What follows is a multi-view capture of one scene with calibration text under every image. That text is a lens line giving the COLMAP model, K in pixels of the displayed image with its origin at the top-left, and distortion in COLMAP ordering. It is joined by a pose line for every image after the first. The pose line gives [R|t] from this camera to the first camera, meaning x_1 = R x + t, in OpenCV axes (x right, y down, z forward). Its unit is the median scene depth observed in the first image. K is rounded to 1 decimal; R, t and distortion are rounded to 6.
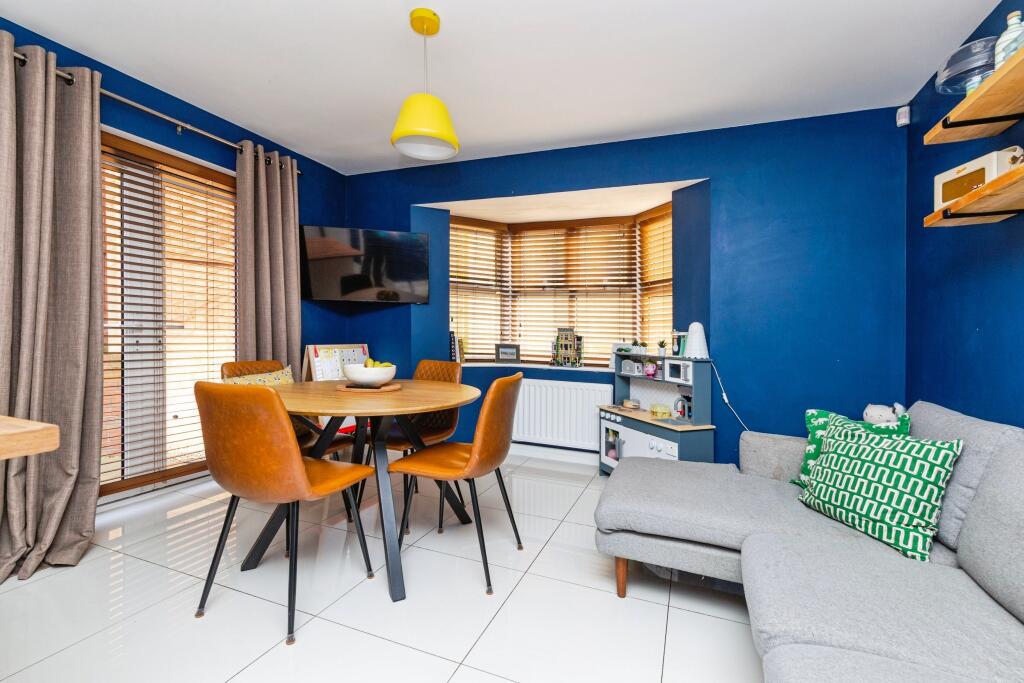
lens RADIAL K [[447.9, 0, 517.2], [0, 447.9, 310.0], [0, 0, 1]] dist [-0.003790, 0.000216]
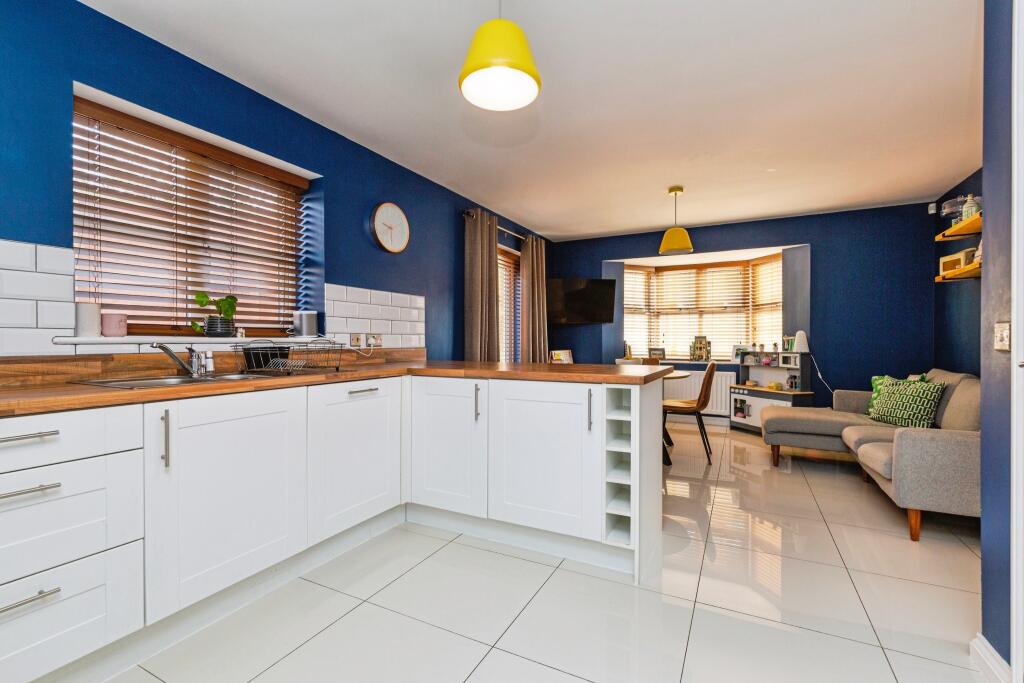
lens RADIAL K [[447.9, 0, 513.5], [0, 447.9, 340.1], [0, 0, 1]] dist [-0.003790, 0.000216]
pose [[0.994957, -0.030324, -0.095611, -0.442119], [0.034900, 0.998306, 0.046560, -0.045801], [0.094037, -0.049662, 0.994329, -0.663011]]
